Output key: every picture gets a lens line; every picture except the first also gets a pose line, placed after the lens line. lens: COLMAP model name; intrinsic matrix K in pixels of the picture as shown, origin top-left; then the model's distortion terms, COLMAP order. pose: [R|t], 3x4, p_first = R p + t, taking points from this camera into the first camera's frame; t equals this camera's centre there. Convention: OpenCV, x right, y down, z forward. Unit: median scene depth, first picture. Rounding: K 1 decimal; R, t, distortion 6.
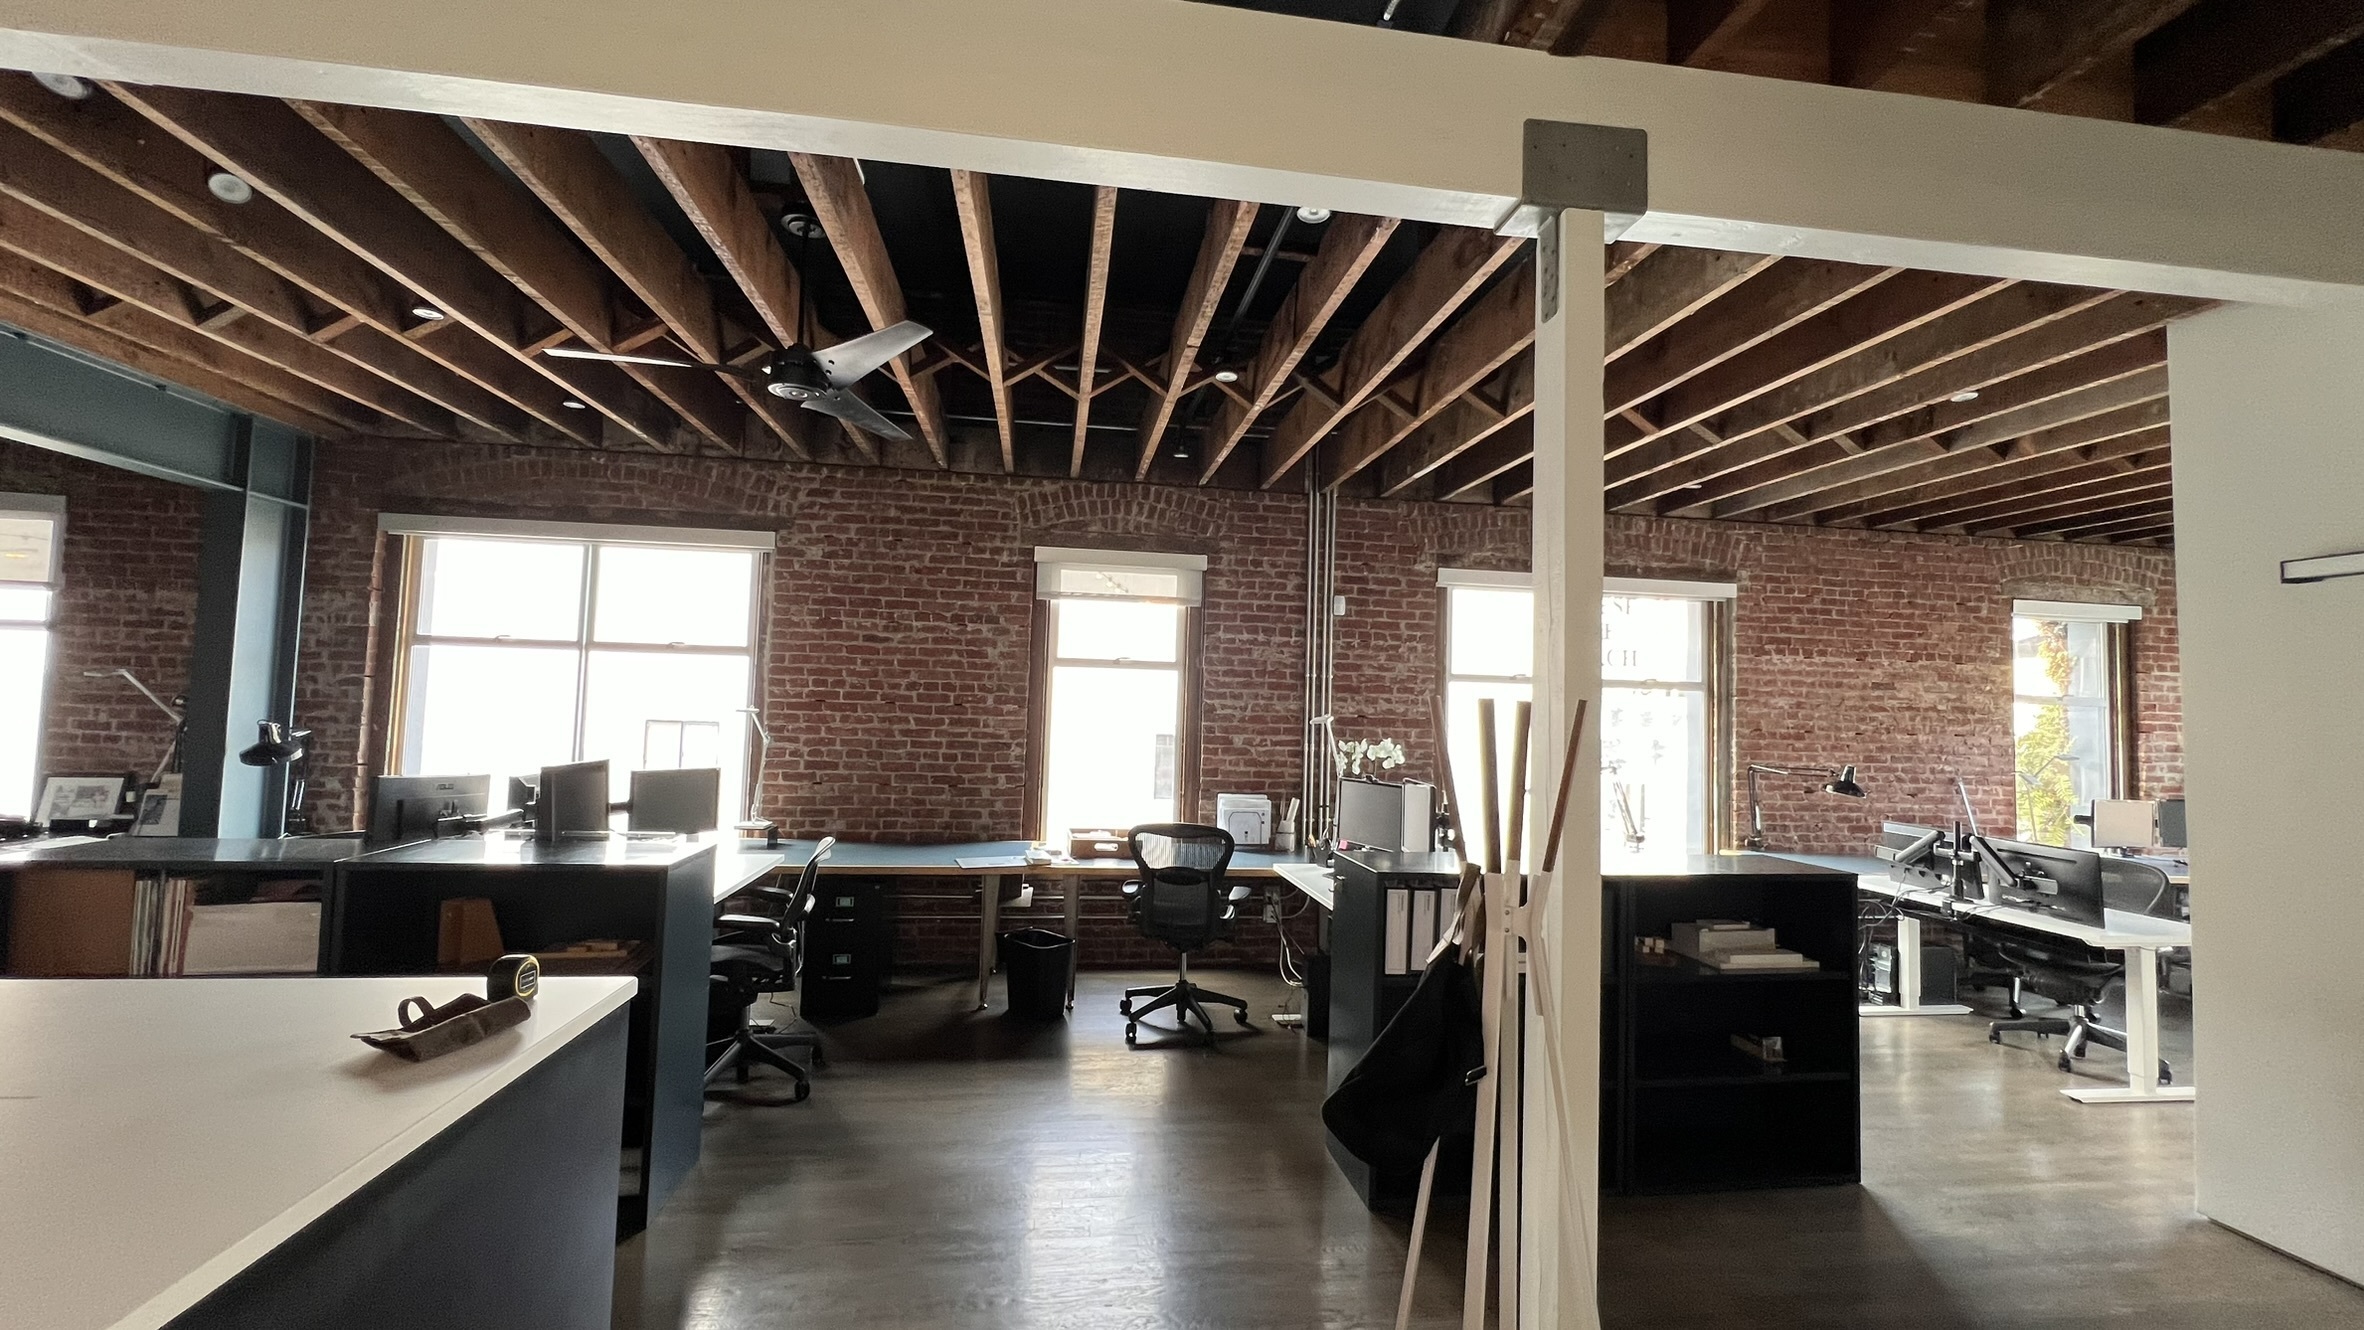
lens RADIAL K [[949.2, 0, 1179.8], [0, 949.2, 662.7], [0, 0, 1]] dist [-0.000923, 0.000541]
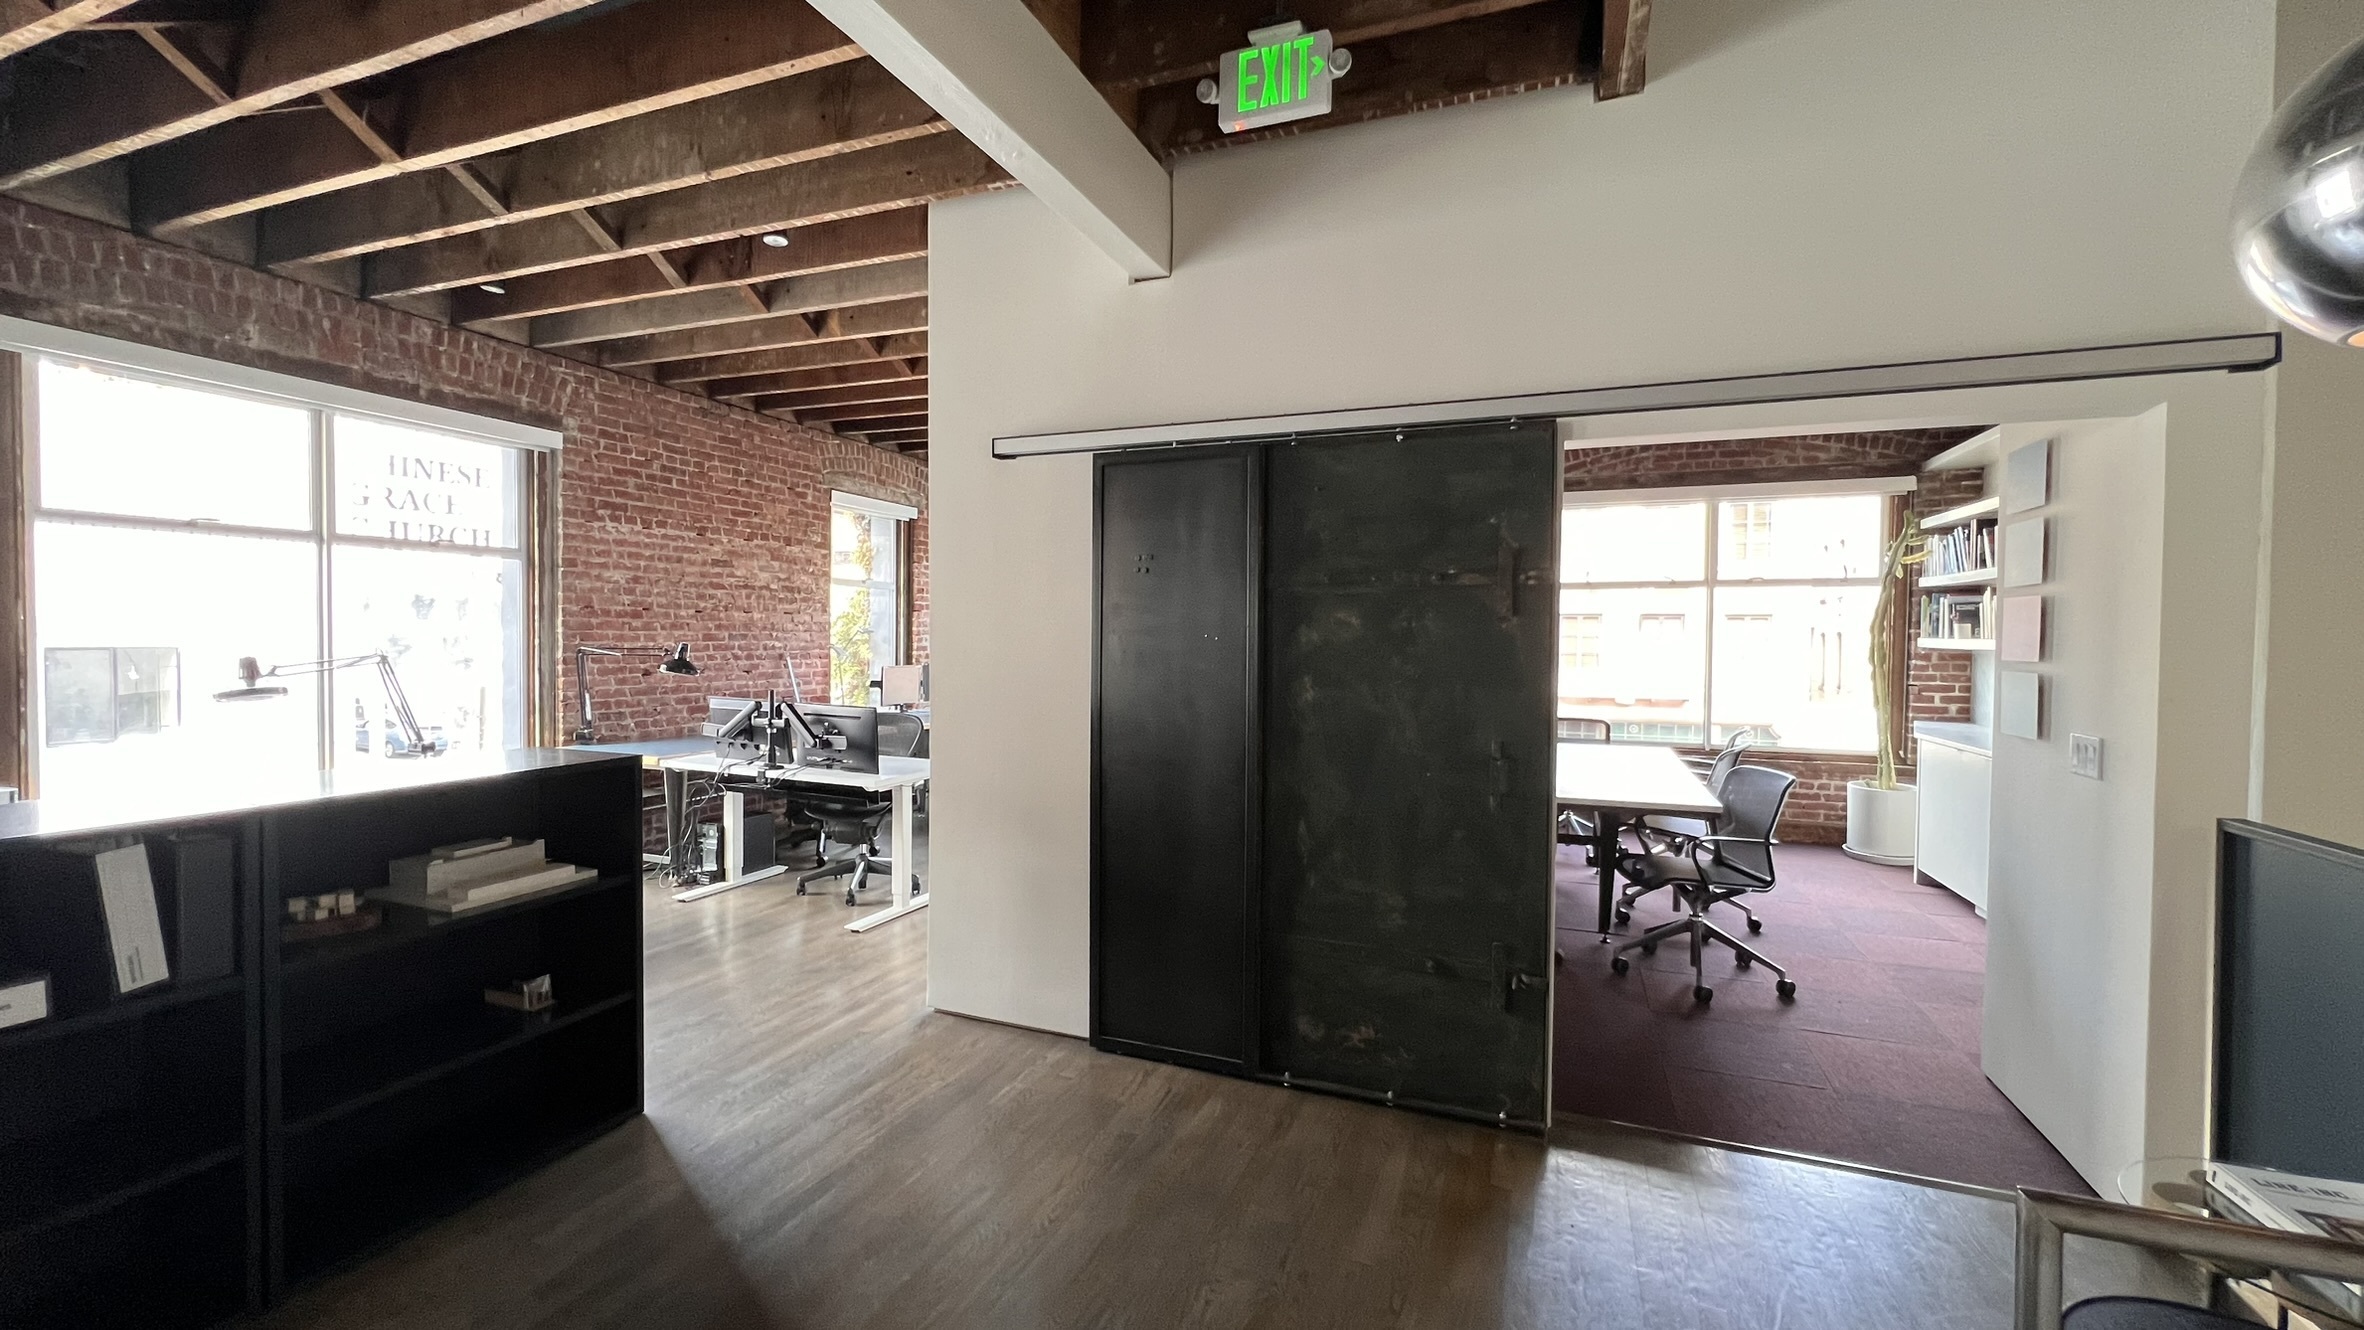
lens RADIAL K [[949.2, 0, 1184.9], [0, 949.2, 657.2], [0, 0, 1]] dist [-0.000923, 0.000541]
pose [[0.489846, -0.042776, 0.870759, 0.120568], [-0.044214, 0.996291, 0.073815, 0.029297], [-0.870687, -0.074658, 0.486138, 0.100573]]
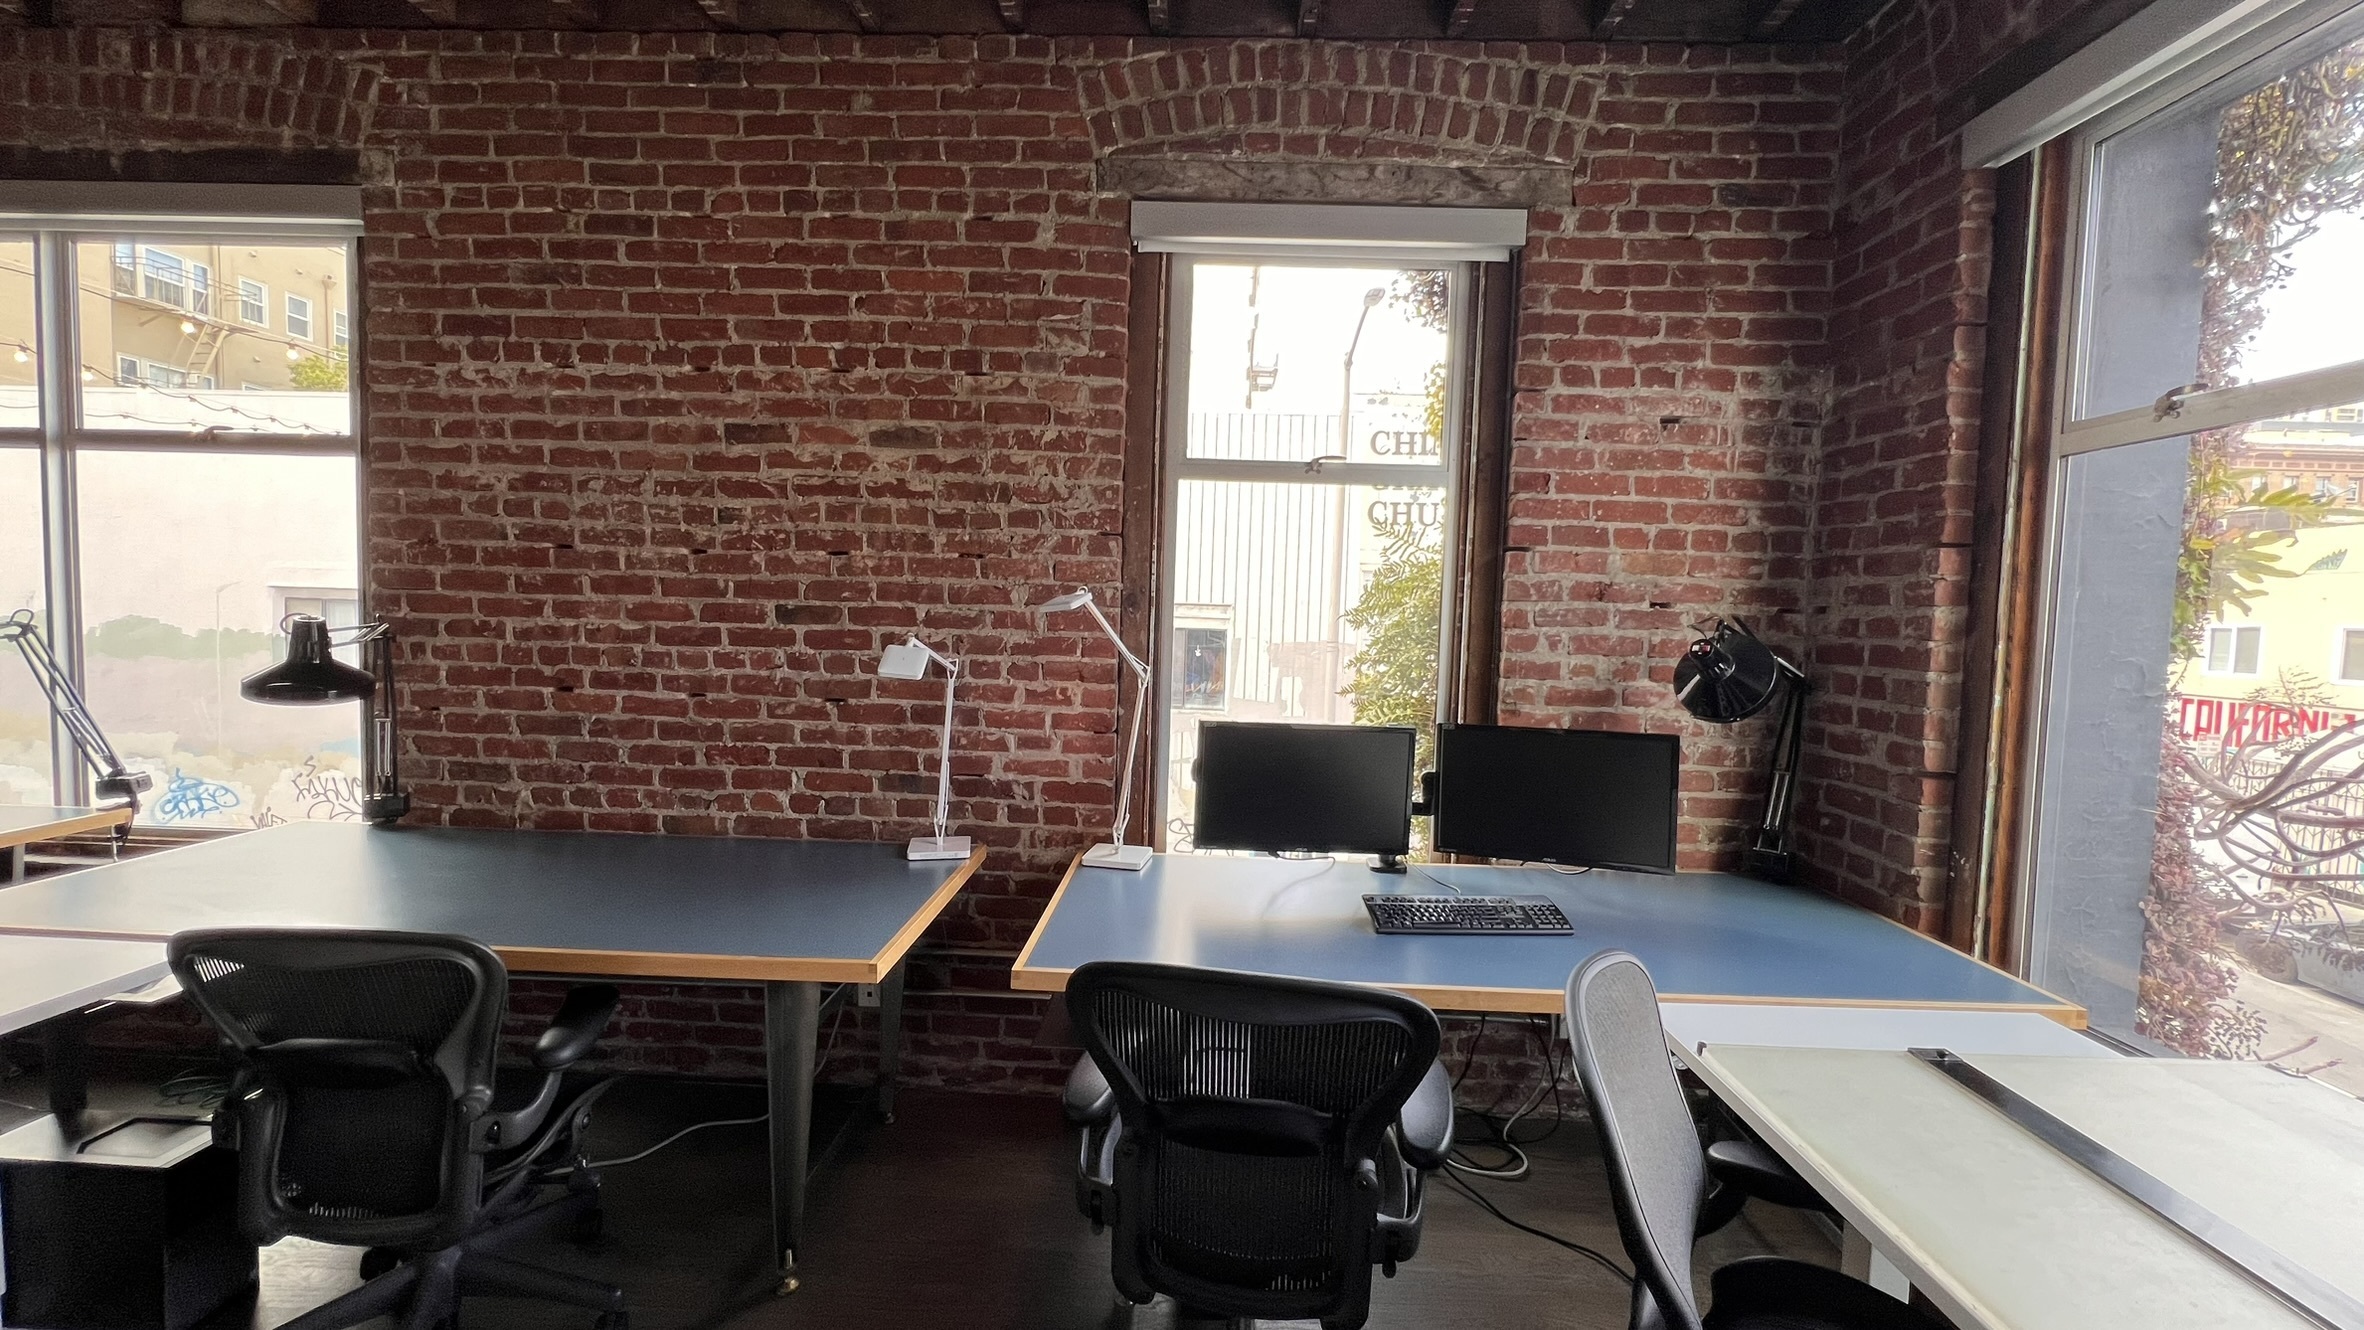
lens RADIAL K [[949.2, 0, 1186.8], [0, 949.2, 649.1], [0, 0, 1]] dist [-0.000923, 0.000541]
pose [[0.985316, 0.008319, -0.170540, 1.041160], [0.008913, 0.994944, 0.100034, 0.081422], [0.170510, -0.100085, 0.980260, 0.655434]]
